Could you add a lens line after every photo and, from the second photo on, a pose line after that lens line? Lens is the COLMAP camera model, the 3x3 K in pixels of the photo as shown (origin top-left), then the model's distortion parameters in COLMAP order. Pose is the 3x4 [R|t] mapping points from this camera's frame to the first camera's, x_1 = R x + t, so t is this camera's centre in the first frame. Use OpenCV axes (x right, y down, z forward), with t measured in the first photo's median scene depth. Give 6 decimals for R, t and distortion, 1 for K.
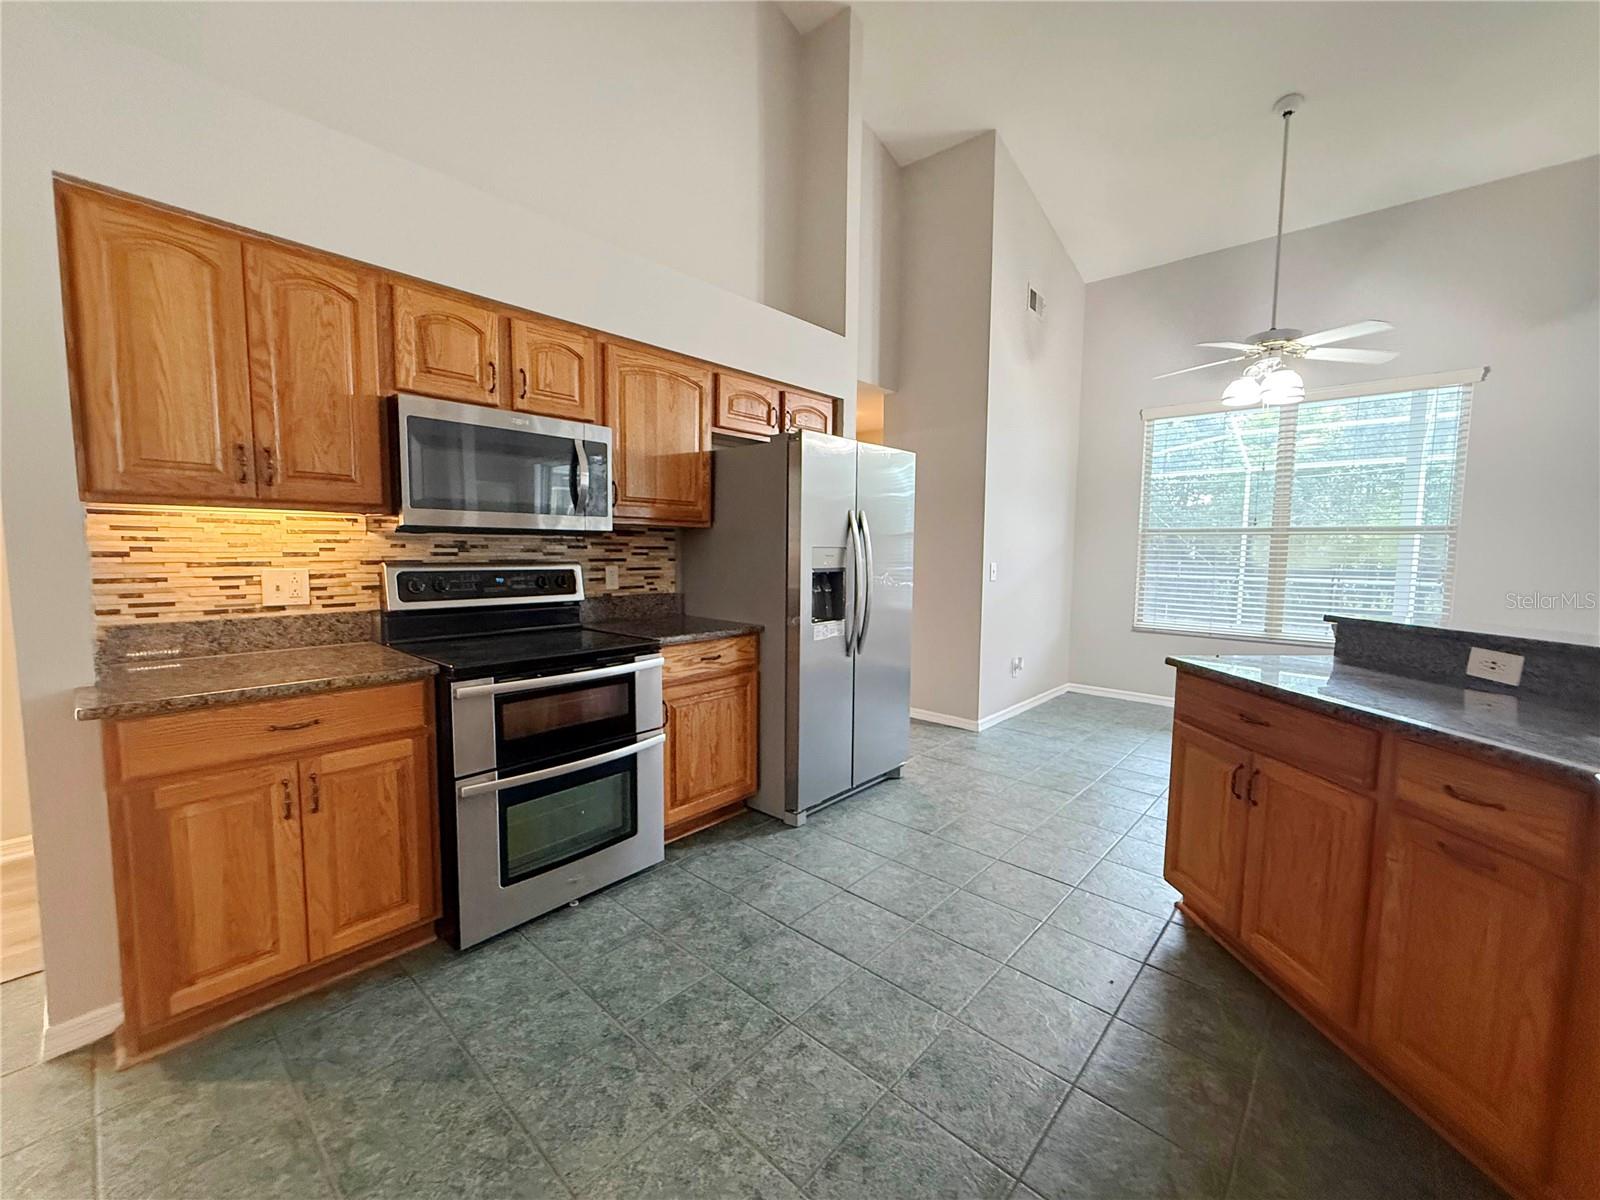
lens RADIAL K [[646.3, 0, 800.0], [0, 646.3, 600.0], [0, 0, 1]] dist [-0.001468, -0.000195]
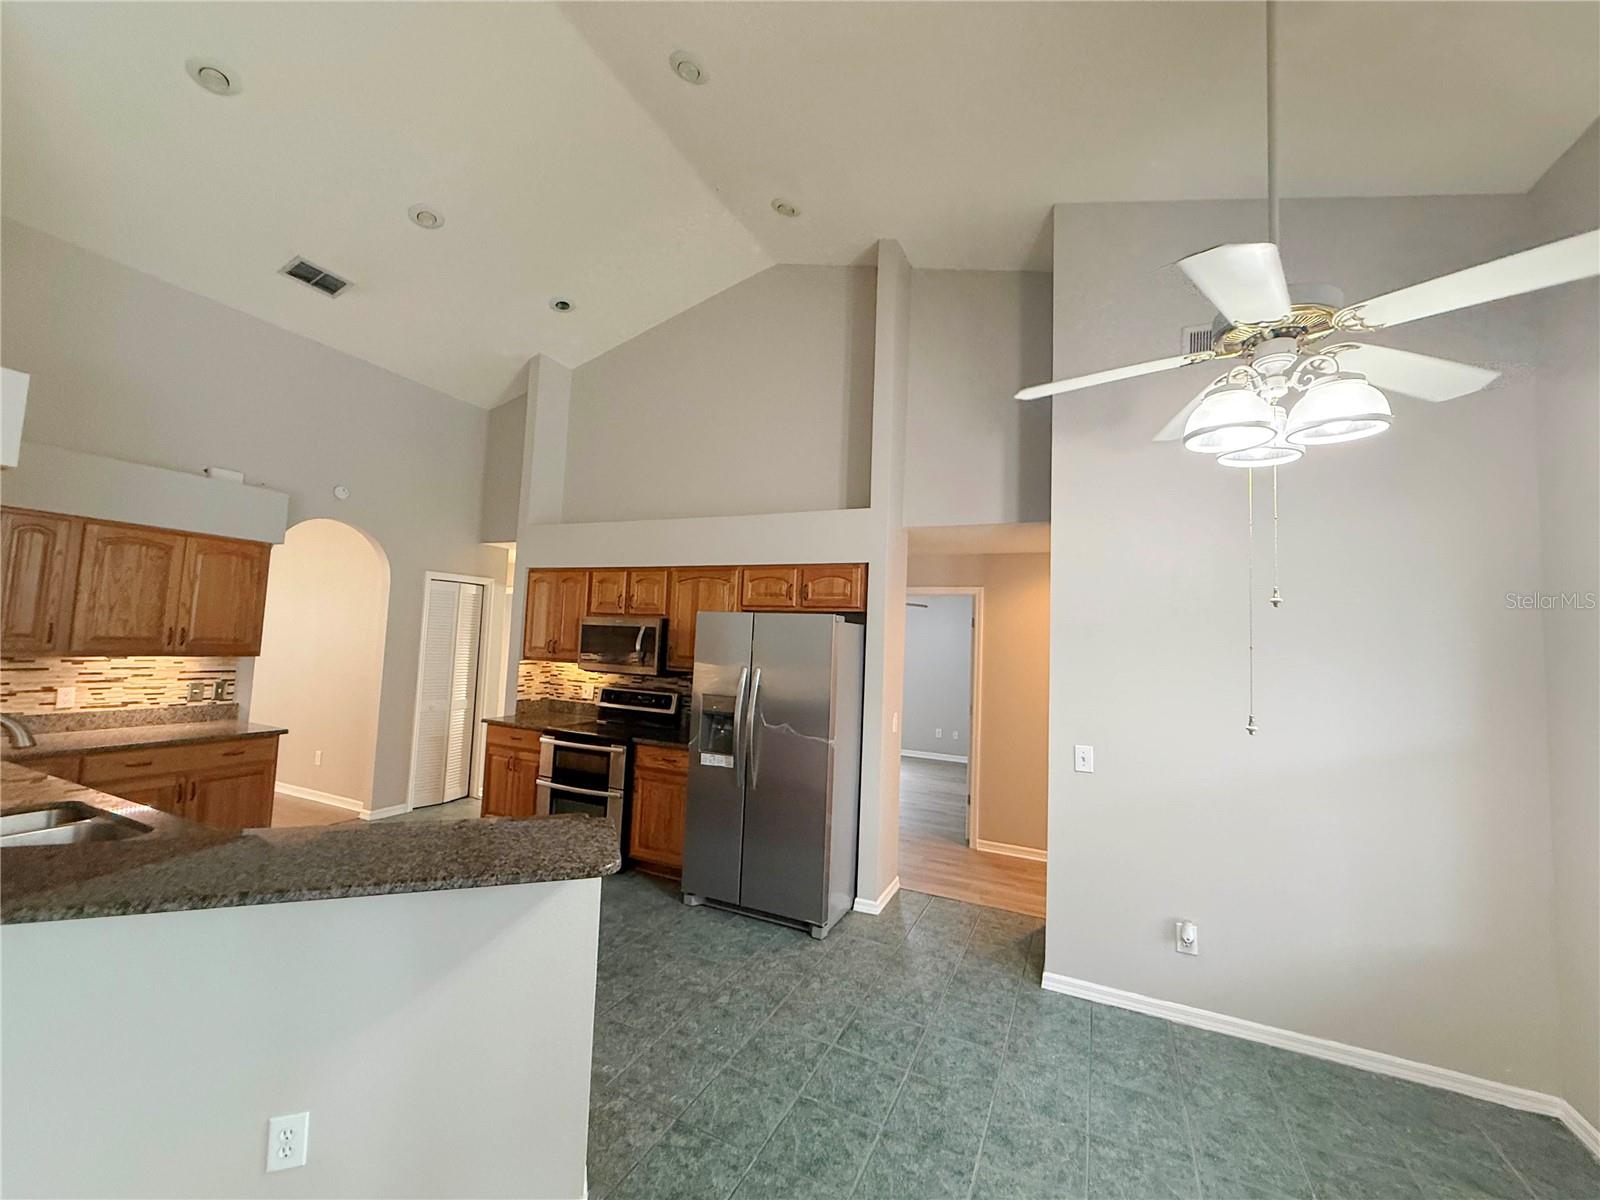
lens RADIAL K [[637.6, 0, 795.9], [0, 637.6, 599.4], [0, 0, 1]] dist [0.000321, 0.000216]
pose [[0.284609, -0.064408, -0.956477, 1.714171], [-0.121630, 0.987251, -0.102672, -0.203631], [0.950896, 0.145557, 0.273147, 0.971813]]
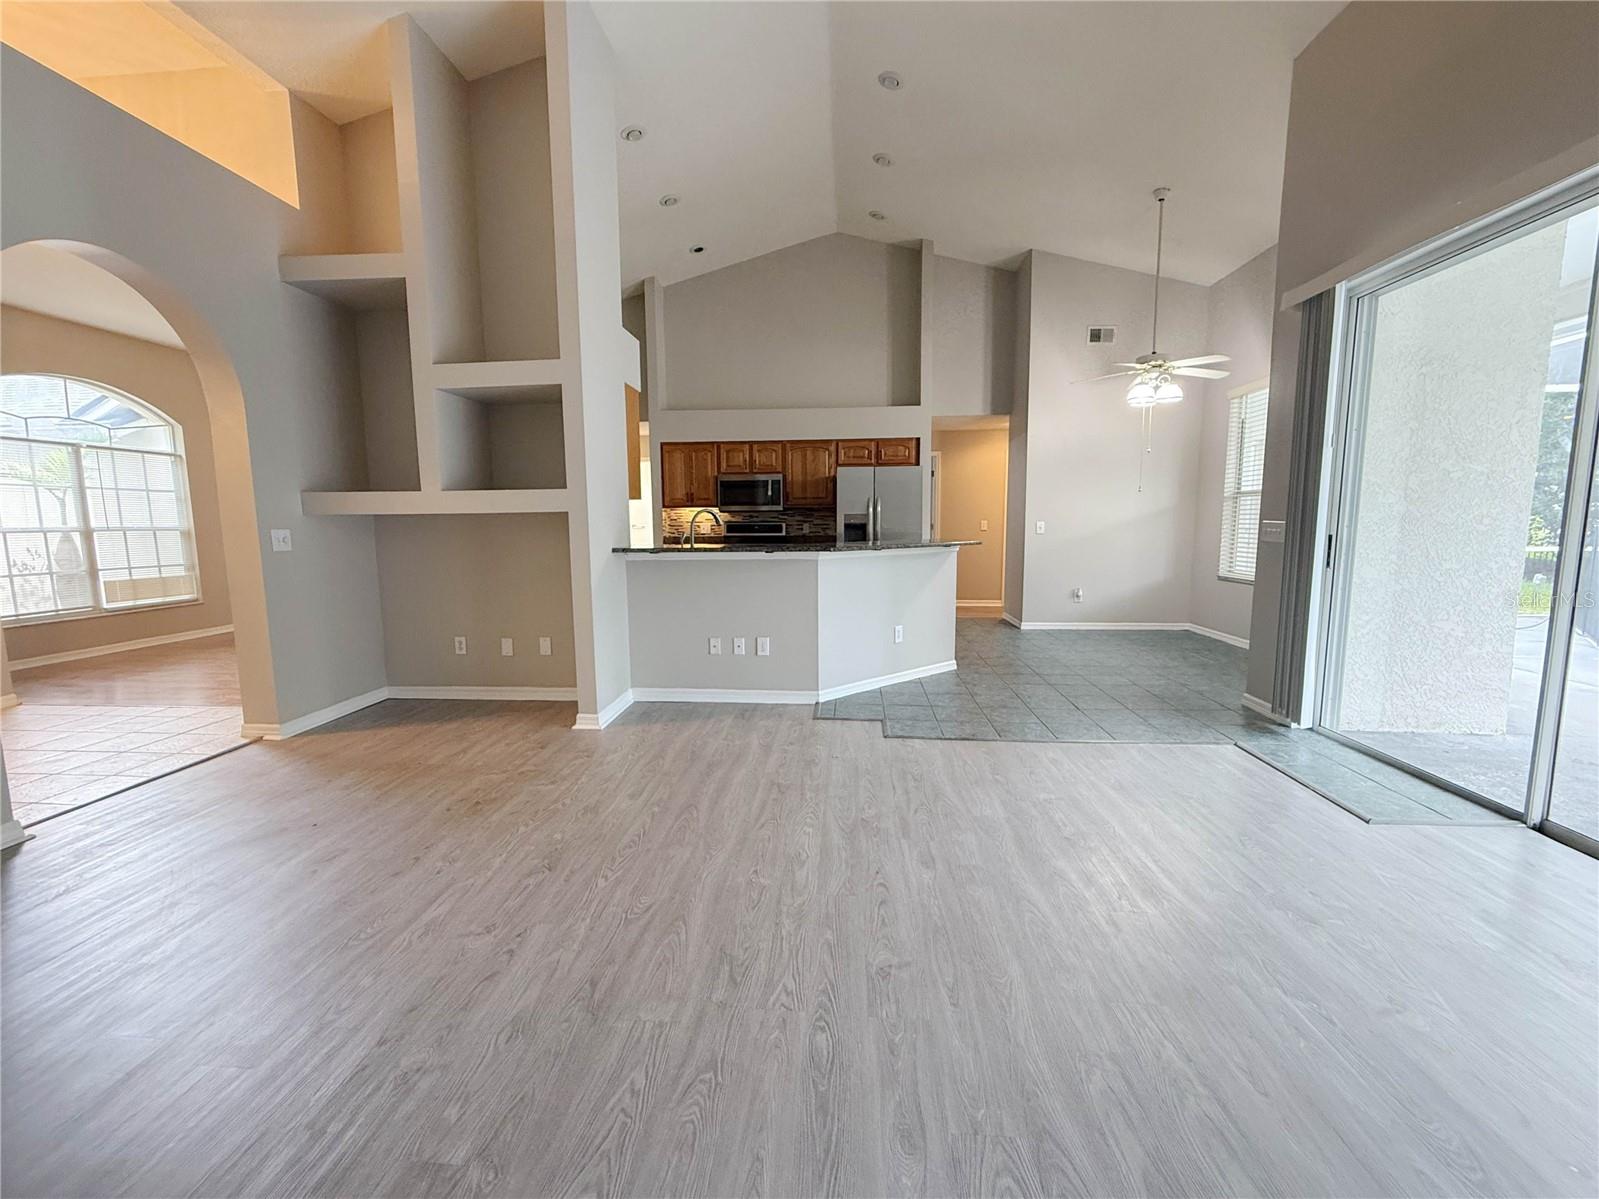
lens RADIAL K [[660.0, 0, 795.0], [0, 660.0, 599.7], [0, 0, 1]] dist [-0.001799, -0.000198]
pose [[0.605443, 0.075570, -0.792293, 2.361638], [-0.052104, 0.997110, 0.055289, 0.139804], [0.794182, 0.007807, 0.607630, -0.822193]]
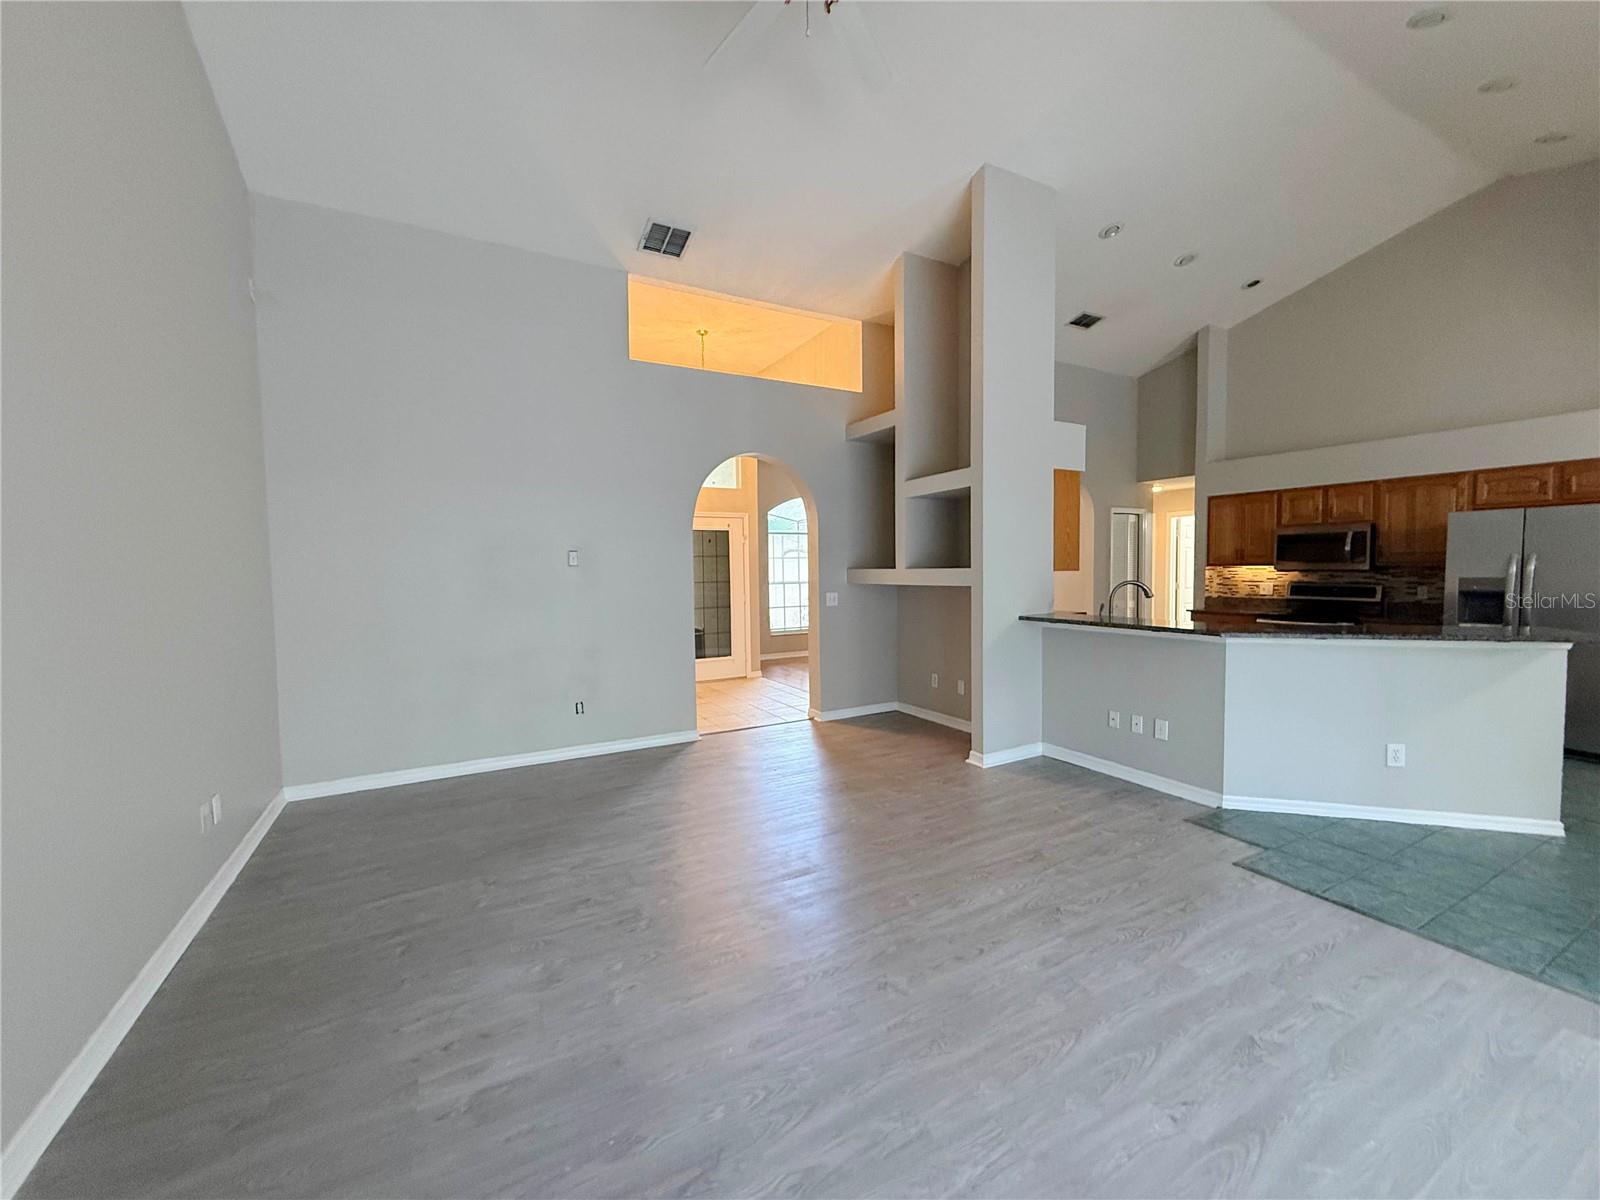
lens RADIAL K [[637.6, 0, 795.9], [0, 637.6, 599.4], [0, 0, 1]] dist [0.000321, 0.000216]
pose [[-0.334392, 0.038585, -0.941644, 2.755467], [-0.071558, 0.995238, 0.066192, -0.010345], [0.939714, 0.089516, -0.330038, -0.130343]]
